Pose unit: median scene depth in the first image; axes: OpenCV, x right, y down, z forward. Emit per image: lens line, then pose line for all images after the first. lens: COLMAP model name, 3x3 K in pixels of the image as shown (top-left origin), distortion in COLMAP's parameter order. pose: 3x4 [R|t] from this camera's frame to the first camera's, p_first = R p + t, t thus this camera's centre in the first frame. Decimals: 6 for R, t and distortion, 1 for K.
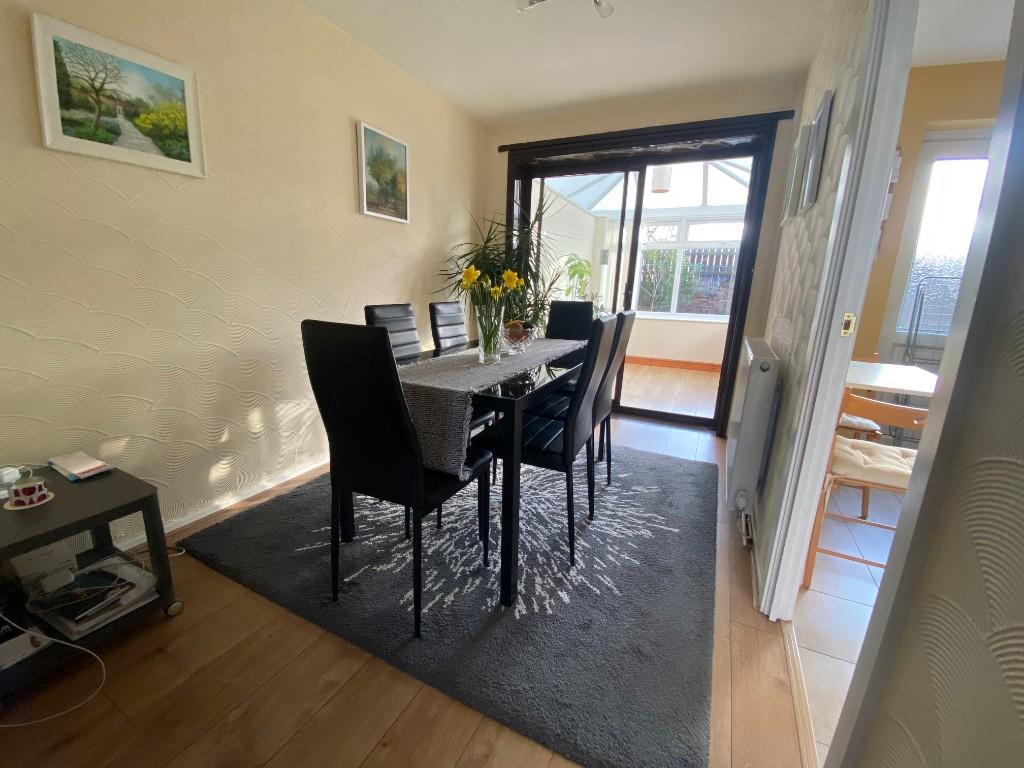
lens RADIAL K [[417.3, 0, 511.7], [0, 417.3, 379.2], [0, 0, 1]] dist [0.055460, -0.040839]
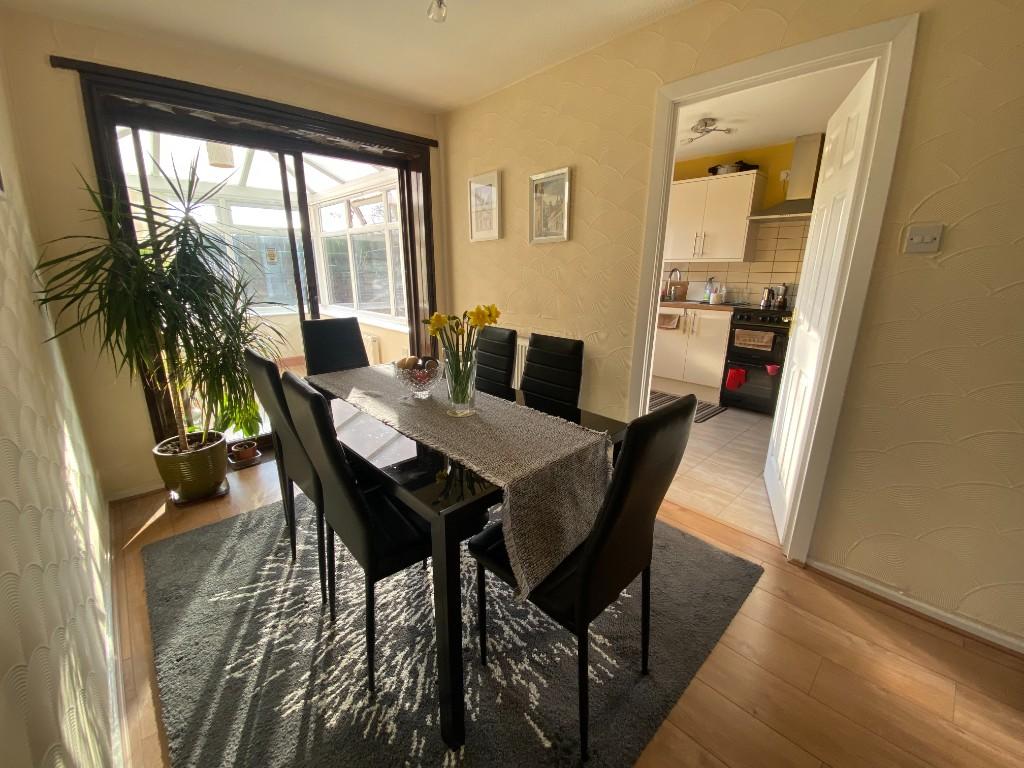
lens RADIAL K [[419.3, 0, 508.1], [0, 419.3, 382.2], [0, 0, 1]] dist [0.045987, -0.032339]
pose [[0.348809, -0.284322, 0.893025, -0.439461], [0.217913, 0.951360, 0.217780, -0.155142], [-0.911508, 0.118638, 0.393800, 0.331512]]
